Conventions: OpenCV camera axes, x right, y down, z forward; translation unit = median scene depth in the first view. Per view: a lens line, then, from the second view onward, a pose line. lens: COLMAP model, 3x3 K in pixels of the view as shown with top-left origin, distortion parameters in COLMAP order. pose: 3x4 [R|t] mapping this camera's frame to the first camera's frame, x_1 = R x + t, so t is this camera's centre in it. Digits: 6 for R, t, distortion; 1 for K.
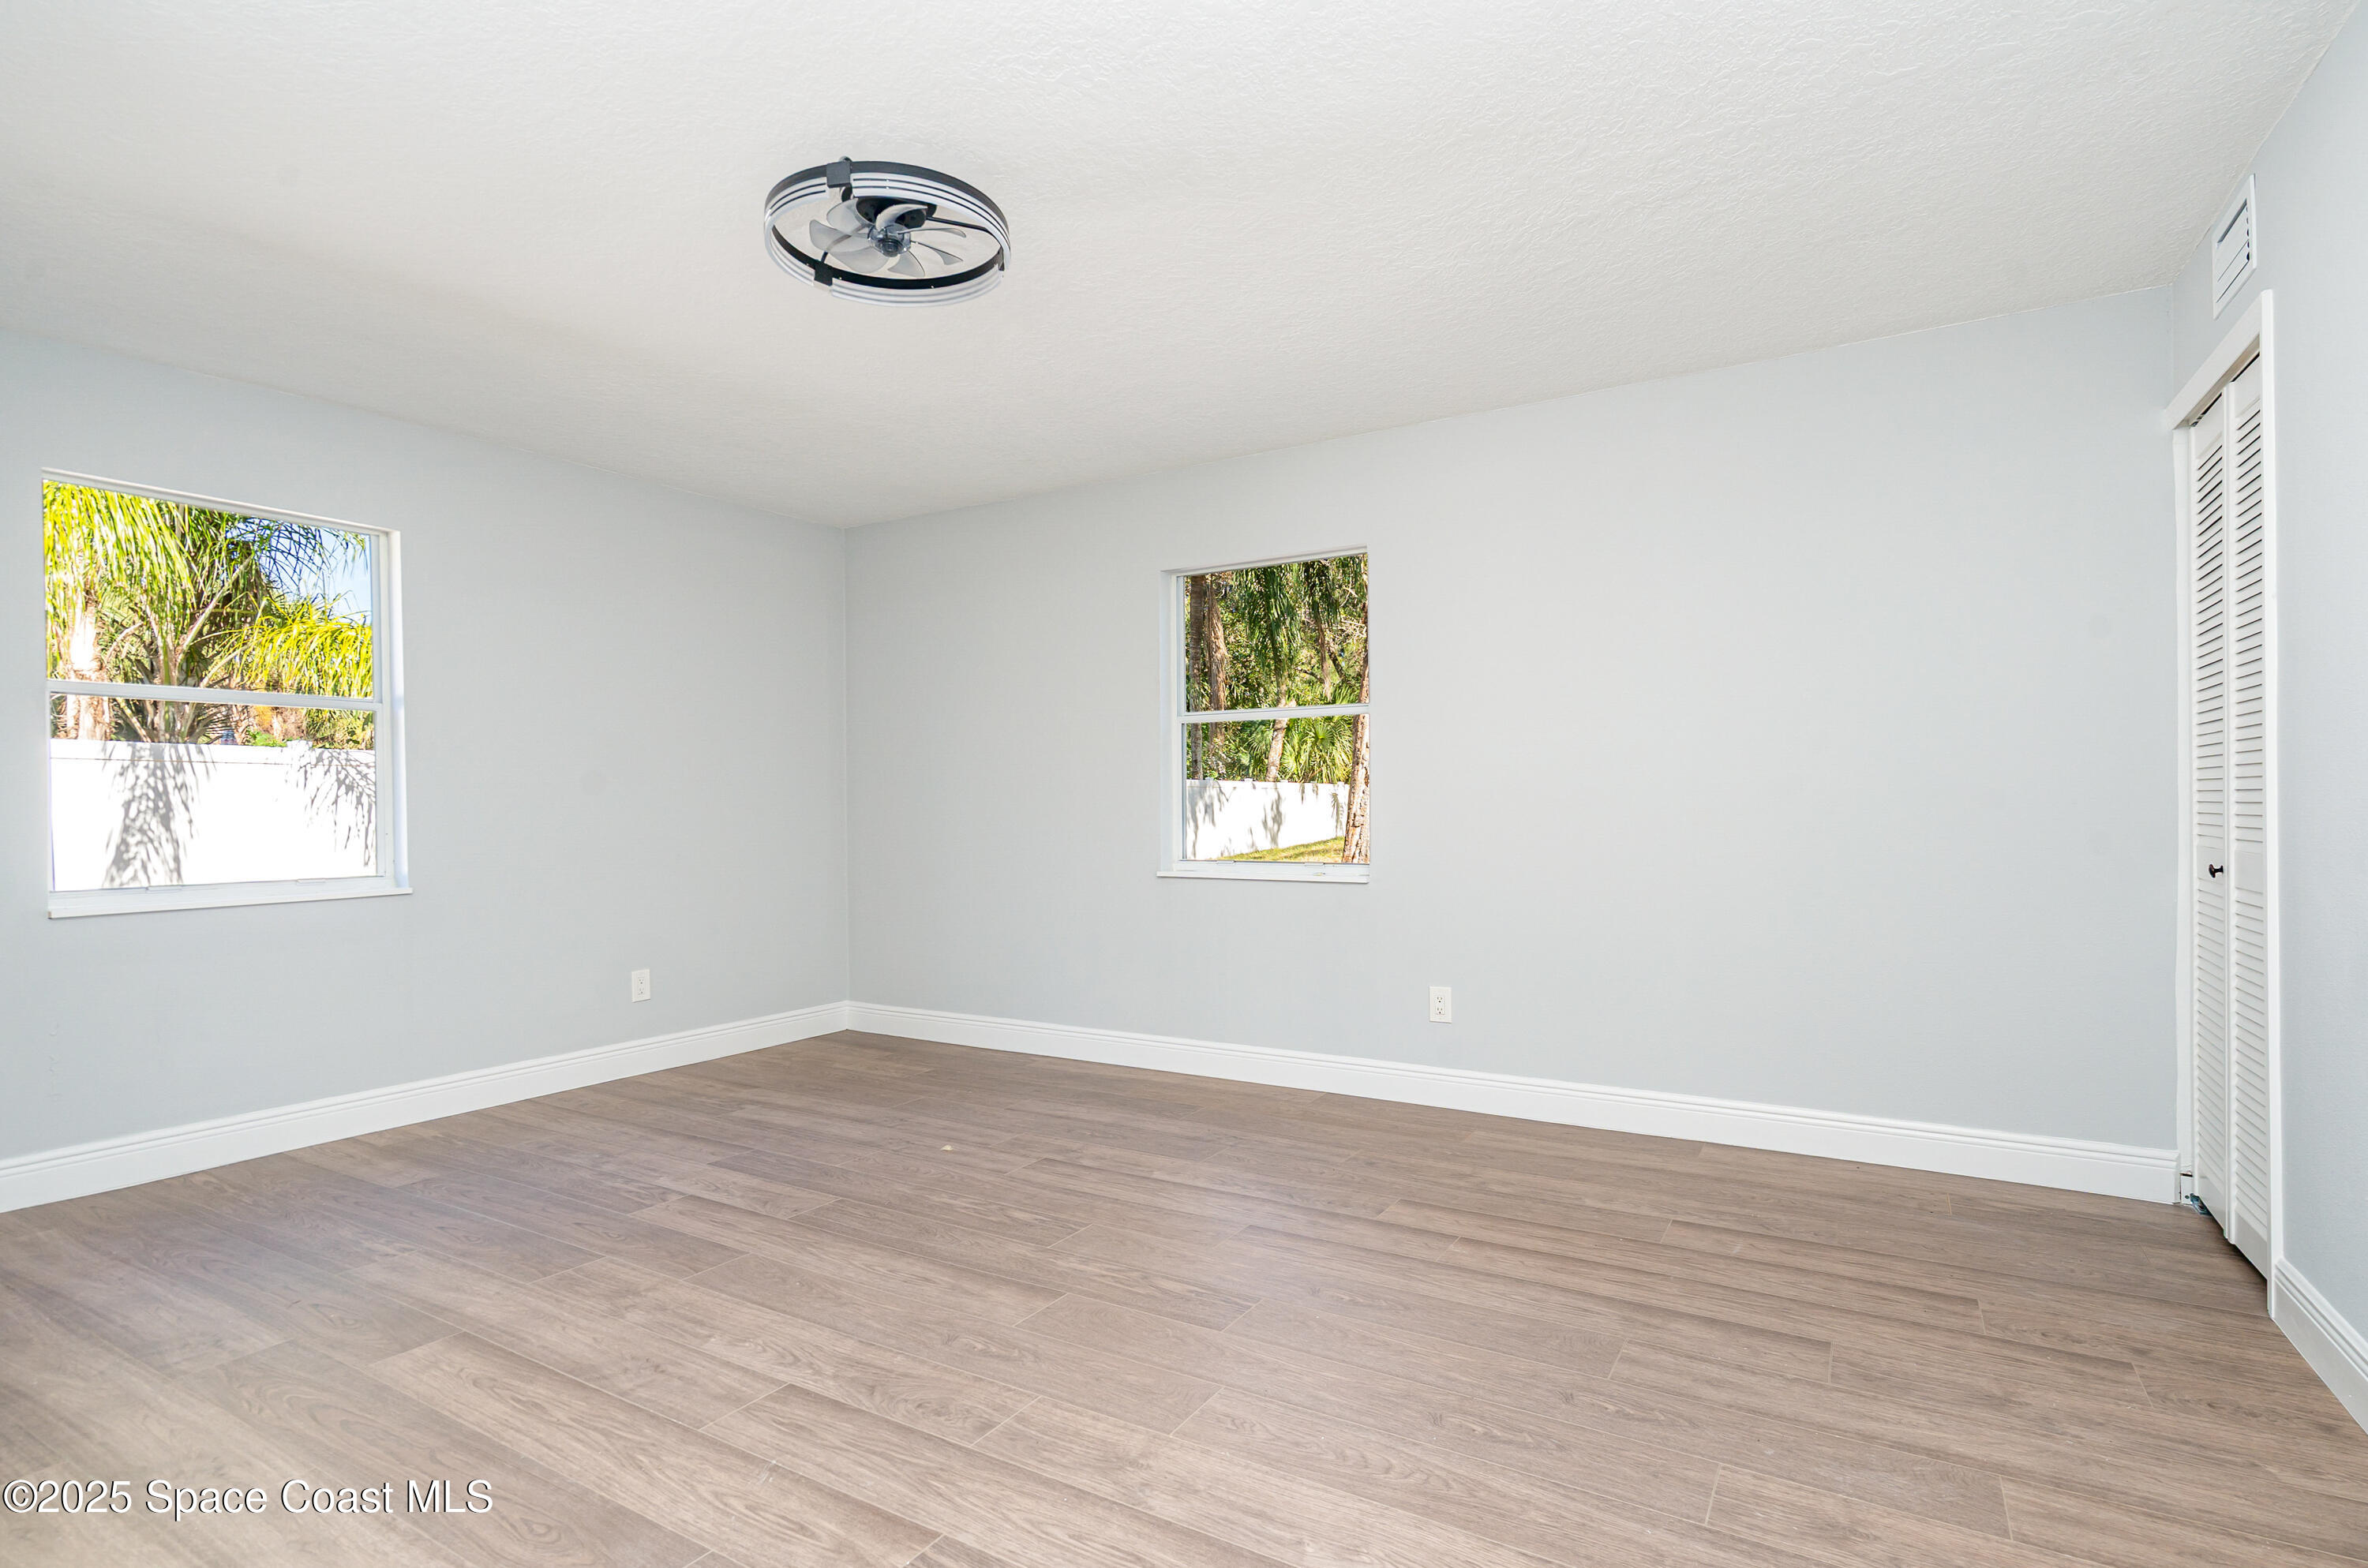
lens RADIAL K [[1109.4, 0, 1170.3], [0, 1109.4, 795.7], [0, 0, 1]] dist [0.000098, 0.001164]
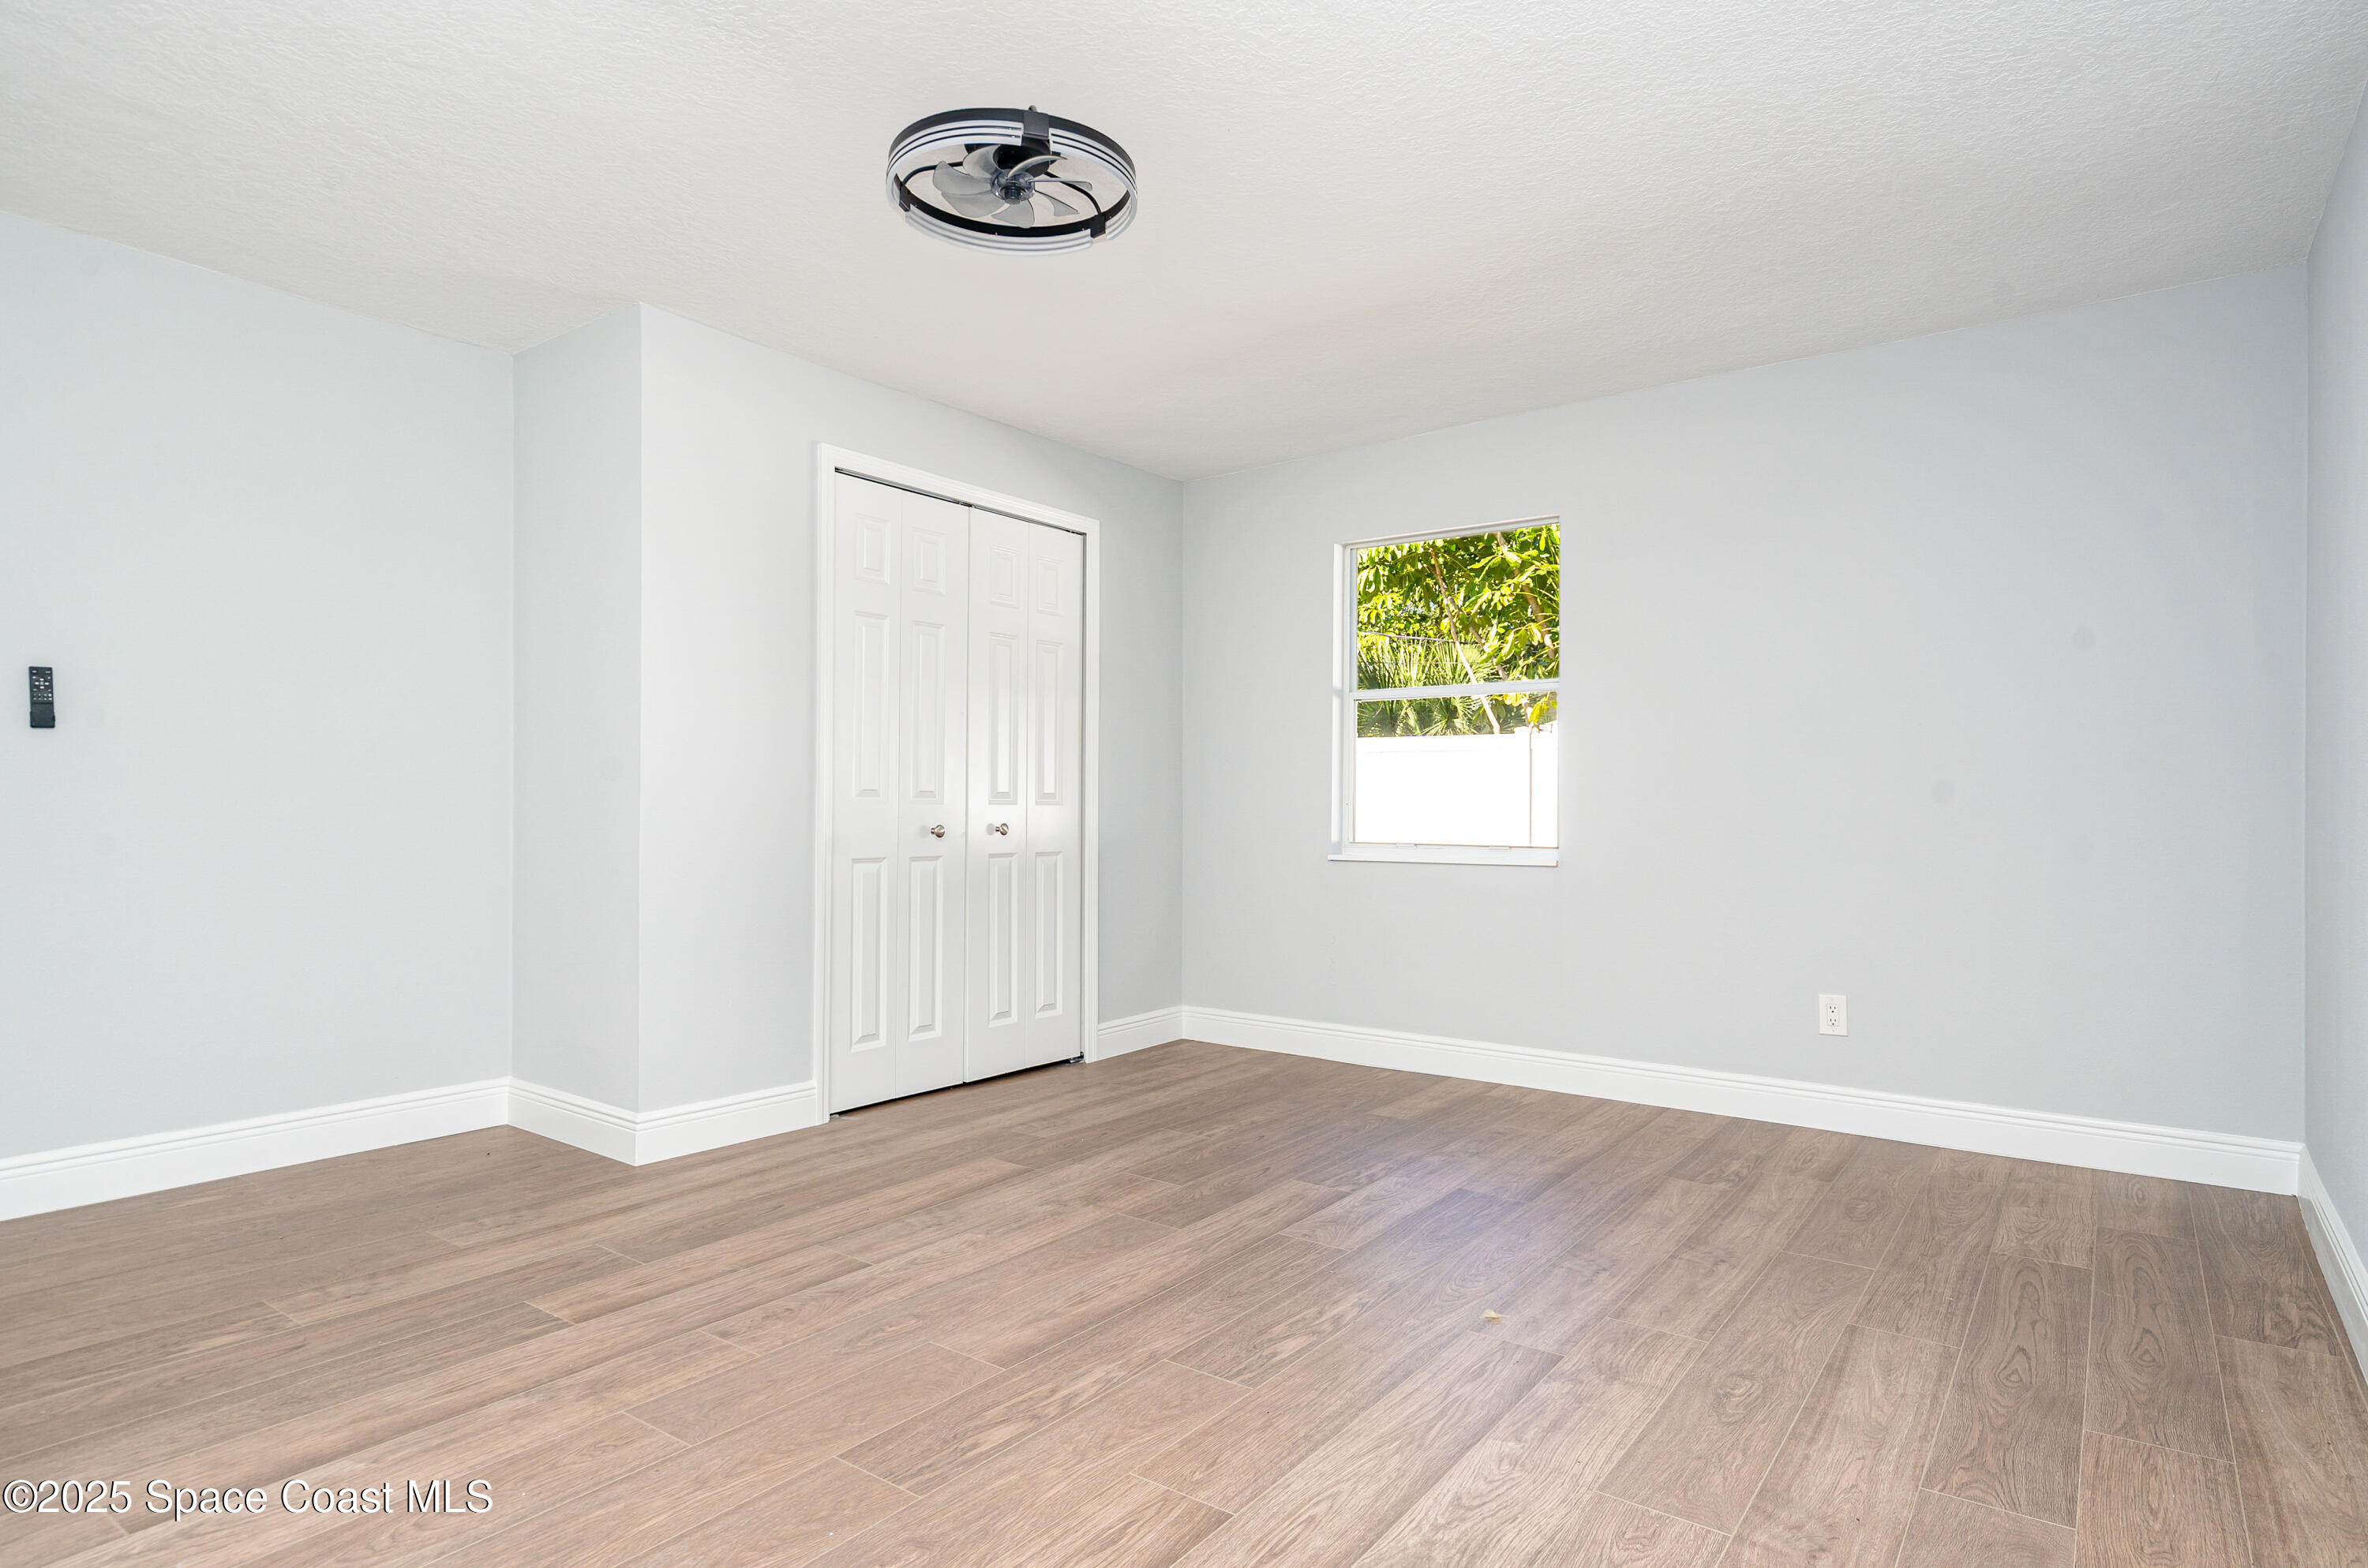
lens RADIAL K [[1340.3, 0, 1196.8], [0, 1340.3, 794.0], [0, 0, 1]] dist [0.006498, 0.000380]
pose [[-0.070239, 0.000664, -0.997530, 0.748586], [0.007662, 0.999971, 0.000126, 0.035846], [0.997501, -0.007634, -0.070242, 1.062752]]
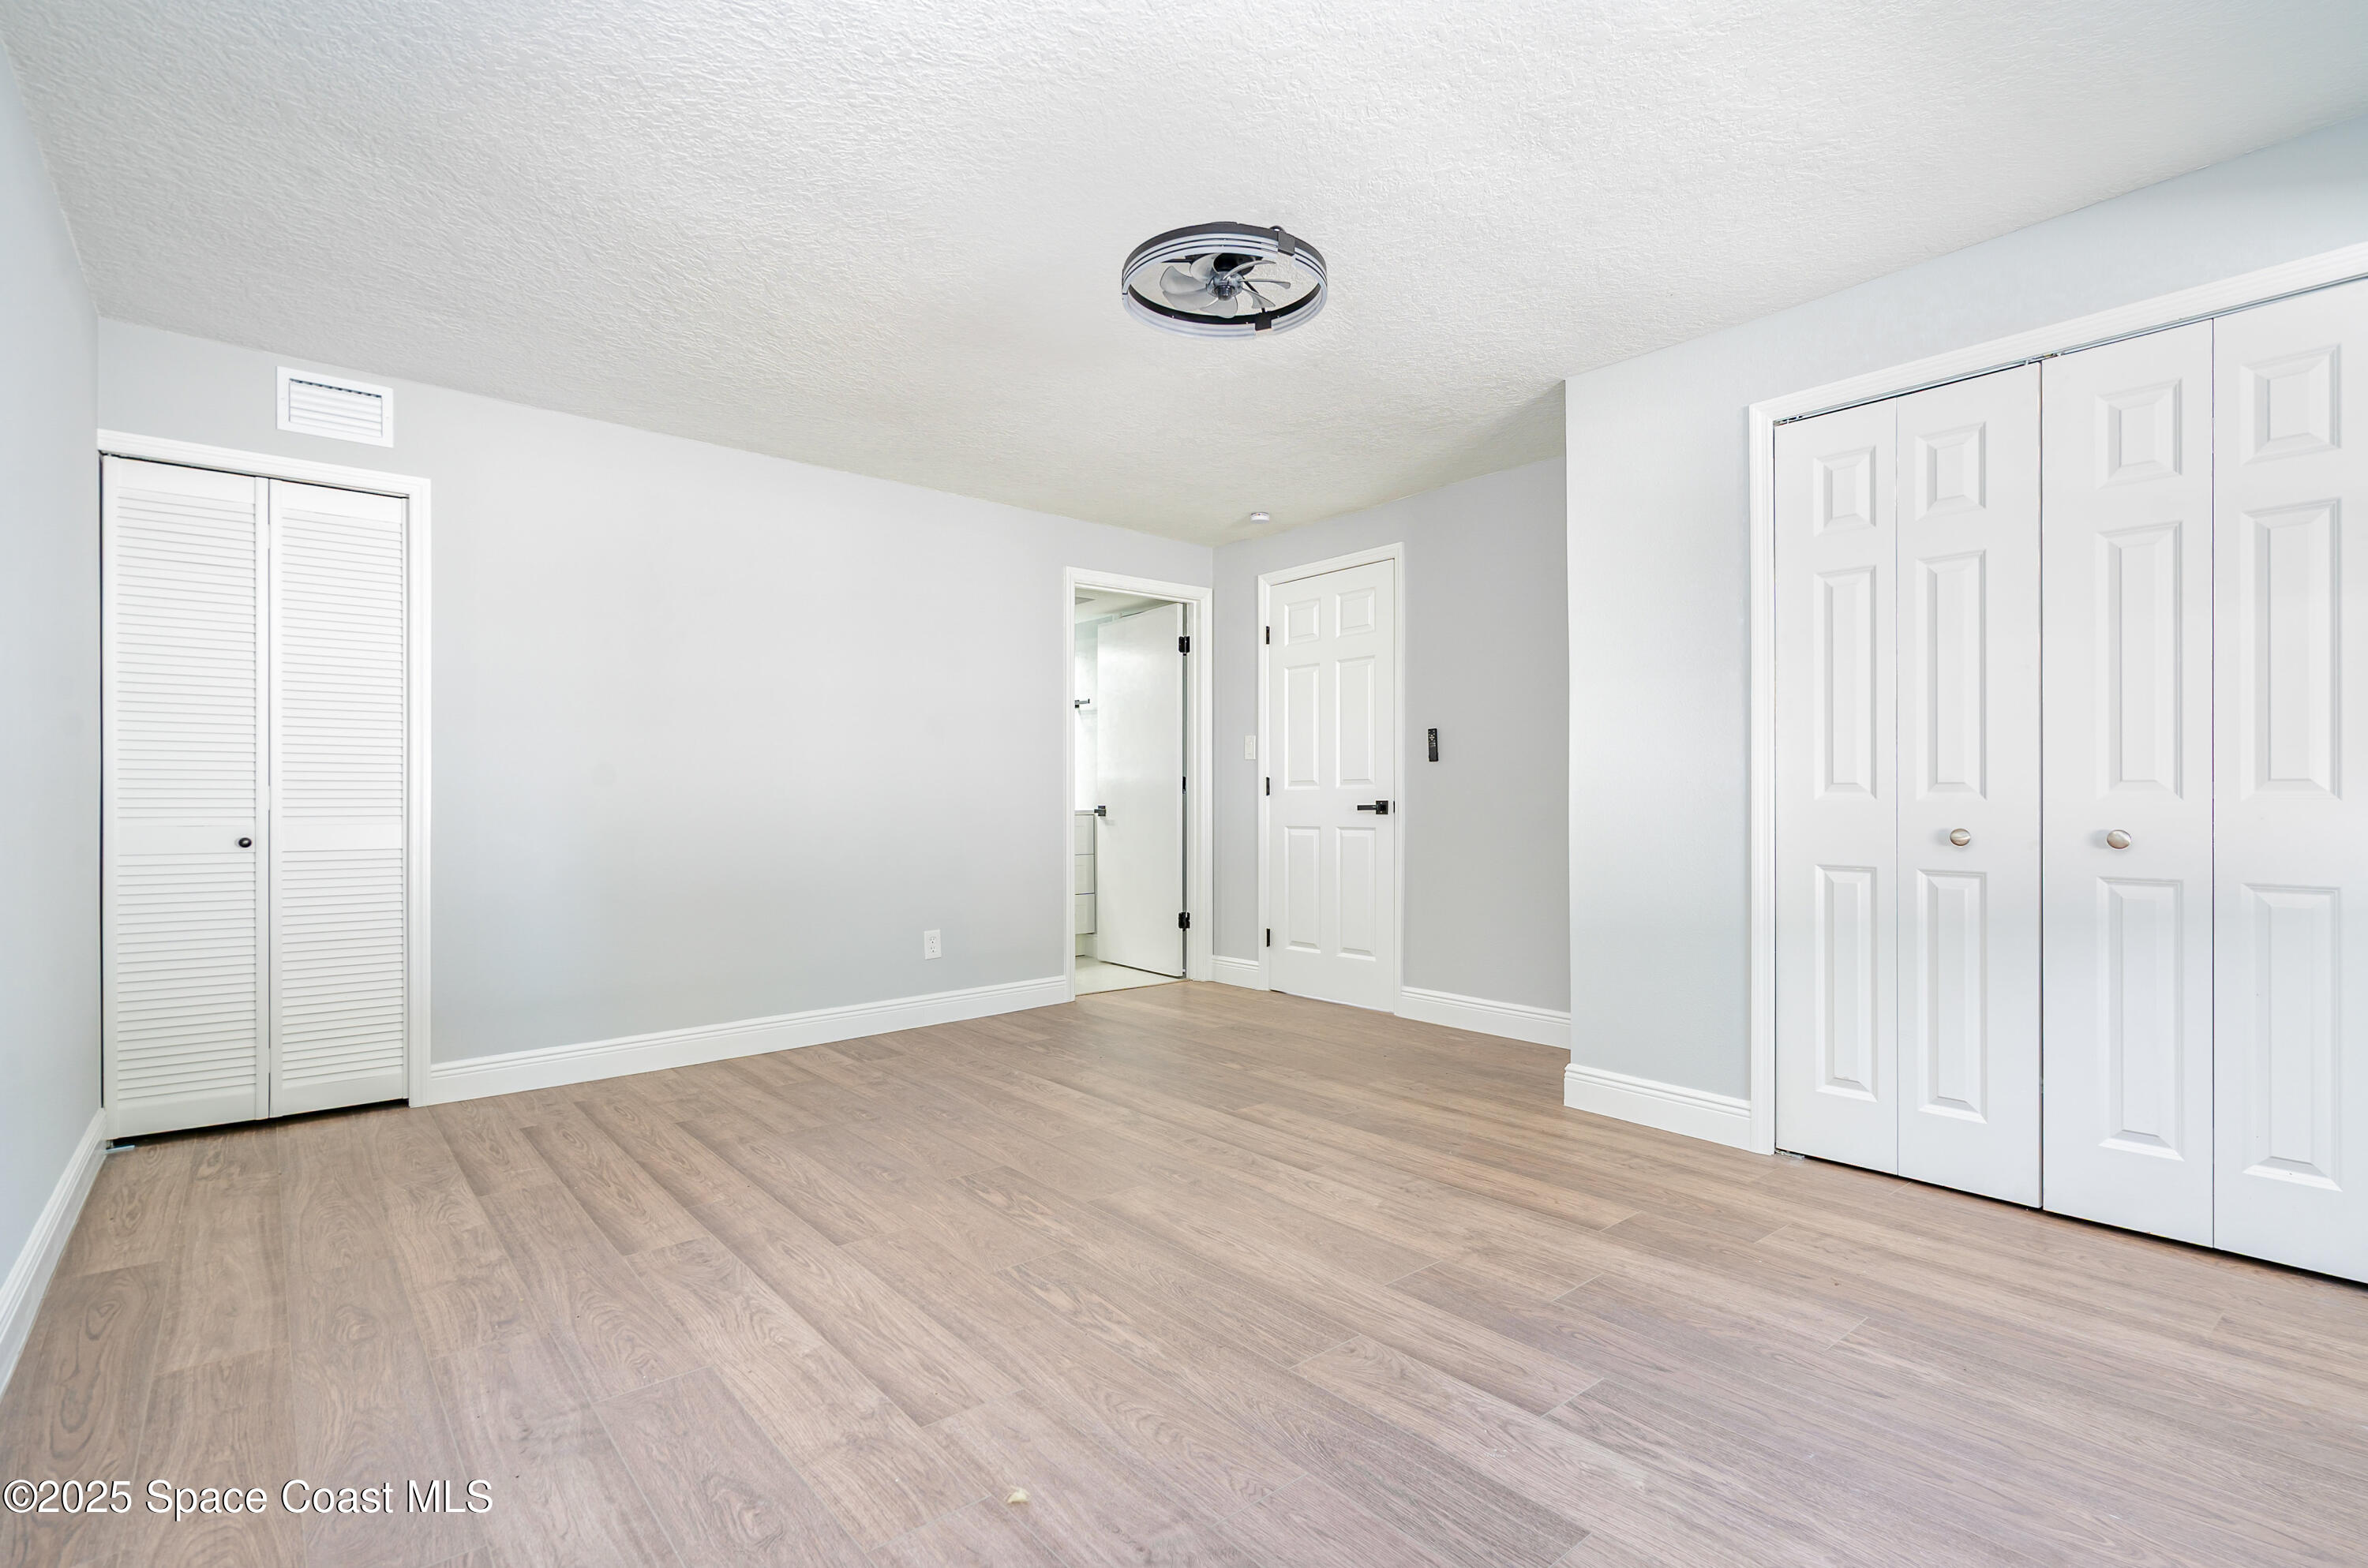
lens RADIAL K [[1109.4, 0, 1191.3], [0, 1109.4, 803.1], [0, 0, 1]] dist [0.000098, 0.001164]
pose [[-0.944336, 0.012499, 0.328744, -0.506943], [0.008781, 0.999880, -0.012794, 0.047254], [-0.328864, -0.009195, -0.944332, 1.802577]]
